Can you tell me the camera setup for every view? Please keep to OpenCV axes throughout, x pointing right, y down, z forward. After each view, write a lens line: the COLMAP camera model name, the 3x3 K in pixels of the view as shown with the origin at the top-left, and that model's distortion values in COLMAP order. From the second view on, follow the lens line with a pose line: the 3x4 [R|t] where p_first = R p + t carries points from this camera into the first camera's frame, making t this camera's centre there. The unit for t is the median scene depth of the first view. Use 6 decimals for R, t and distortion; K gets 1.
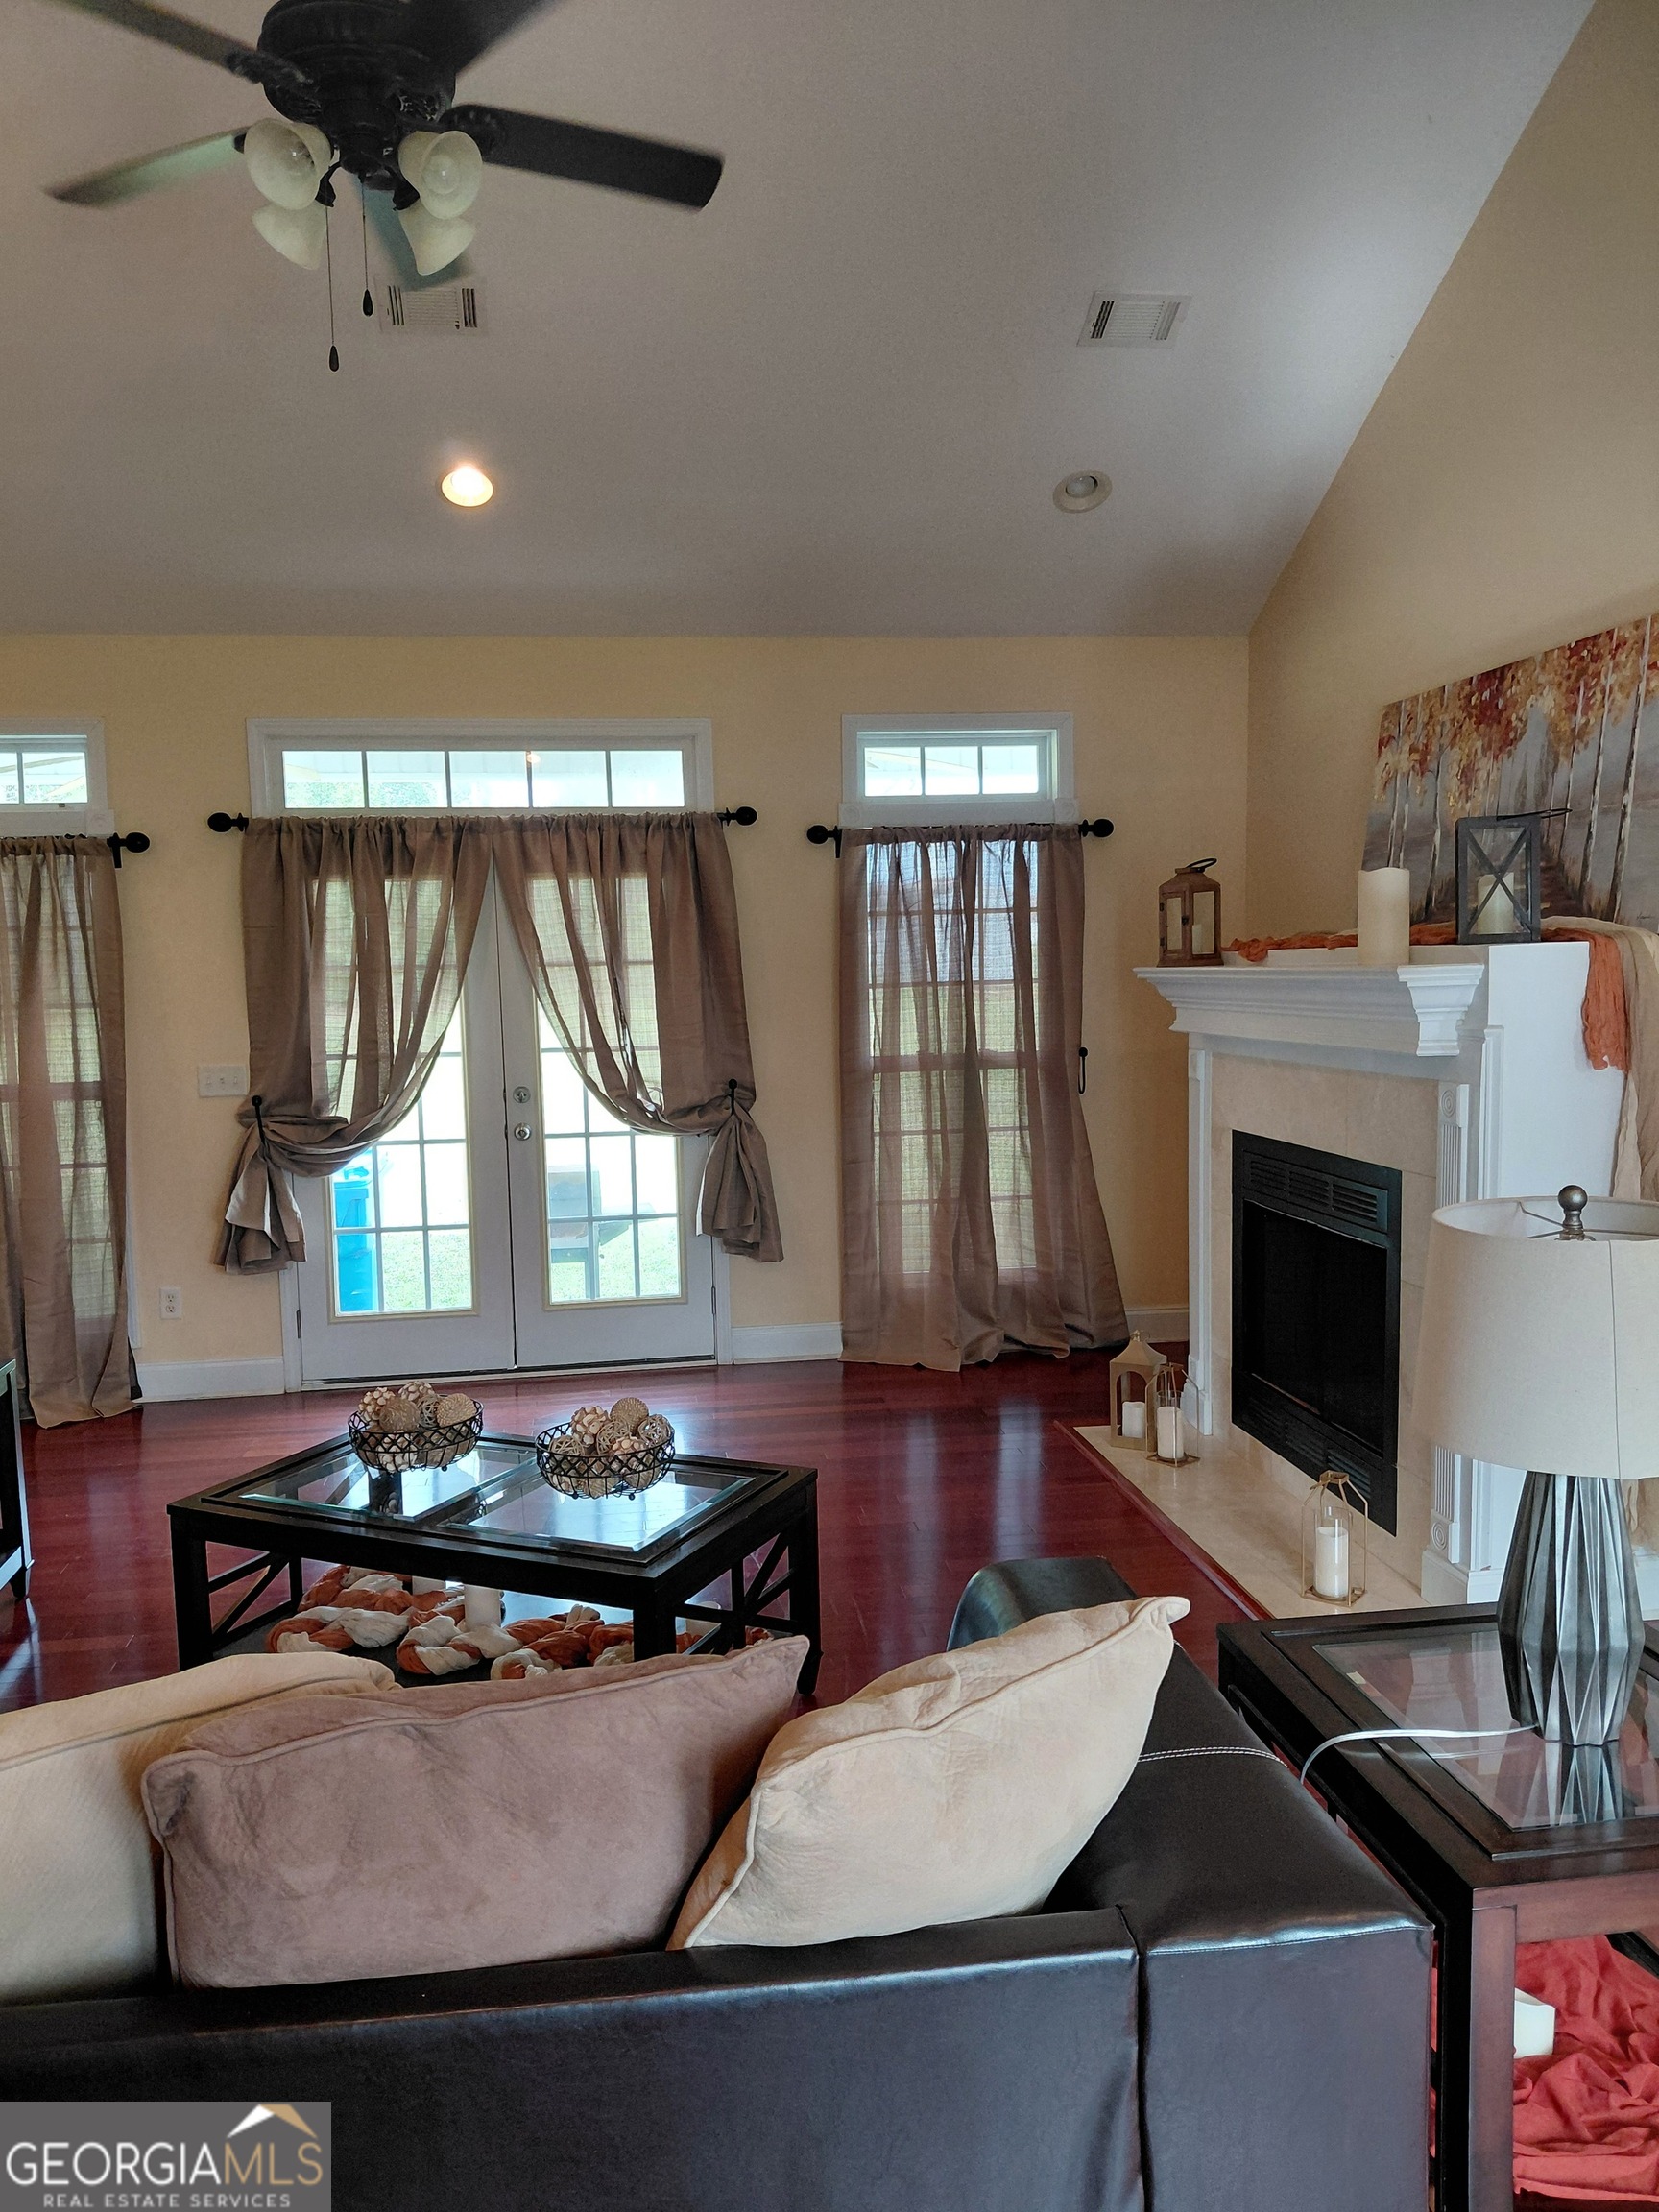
lens RADIAL K [[1686.0, 0, 863.6], [0, 1686.0, 1133.7], [0, 0, 1]] dist [0.080688, -0.160446]
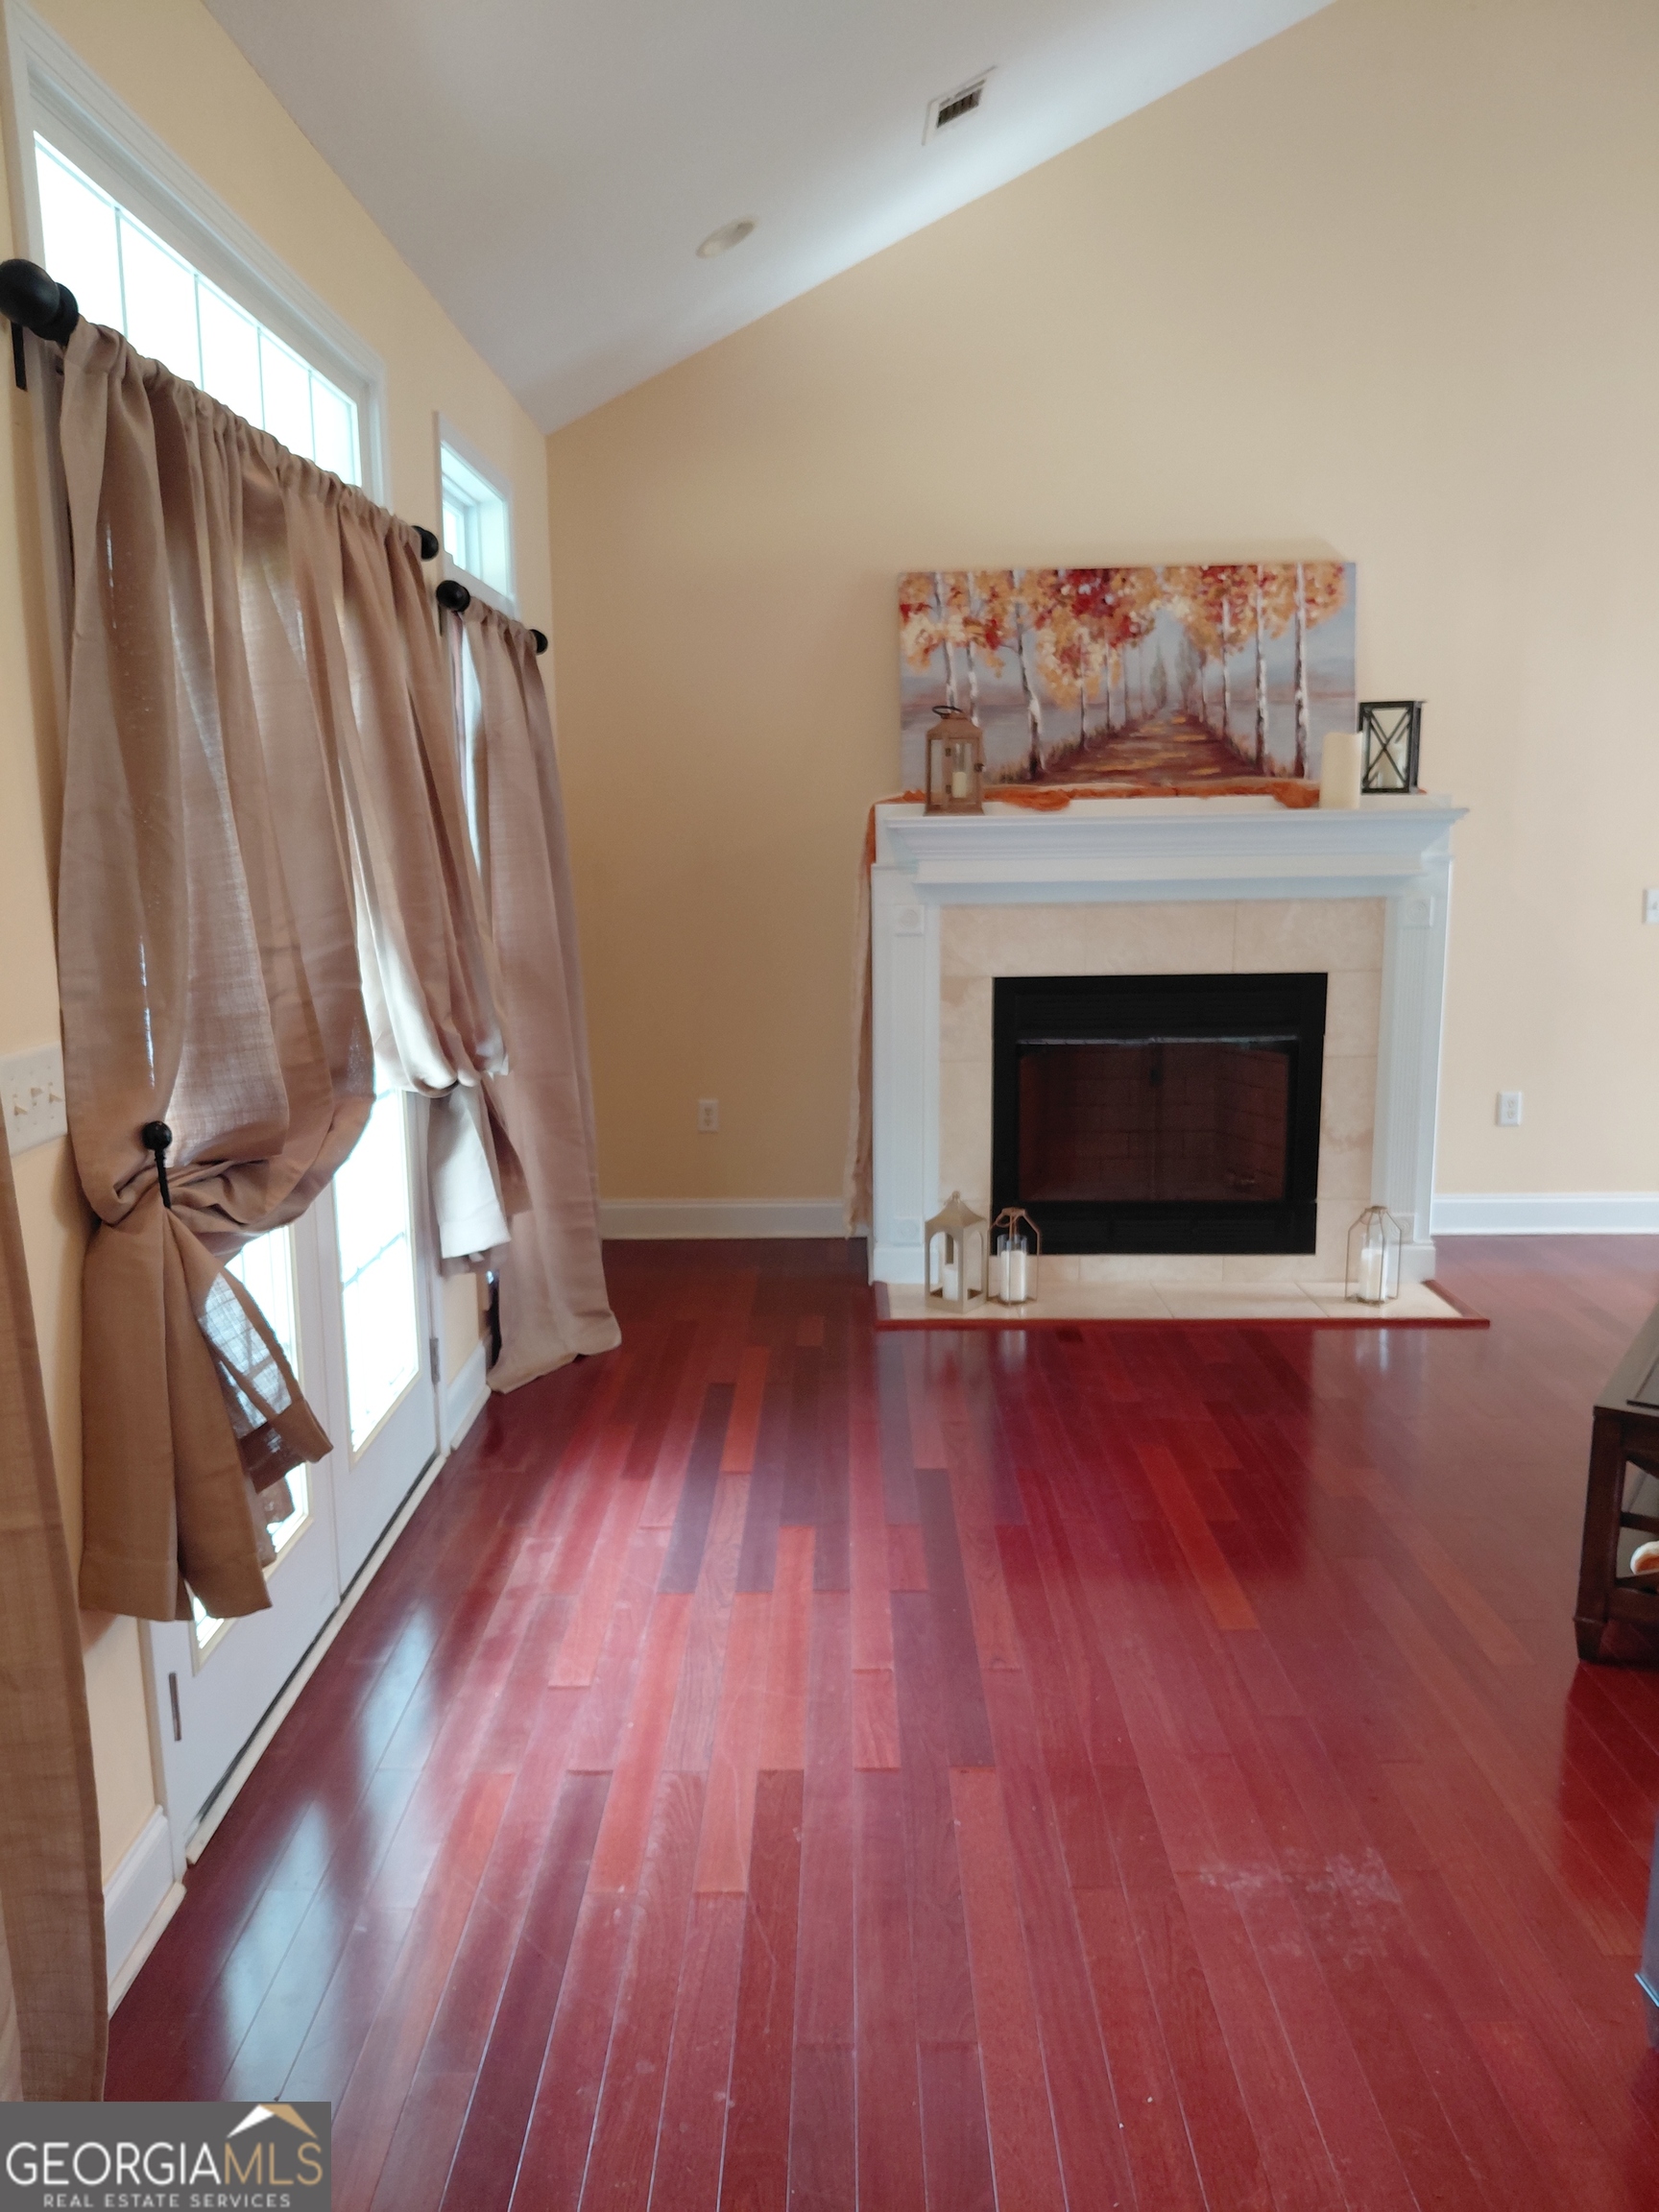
lens RADIAL K [[1686.0, 0, 822.7], [0, 1686.0, 1124.9], [0, 0, 1]] dist [0.080688, -0.160446]
pose [[0.185318, -0.152953, 0.970702, -0.941103], [0.104416, 0.985285, 0.135317, -0.072678], [-0.977115, 0.076281, 0.198562, 1.037842]]
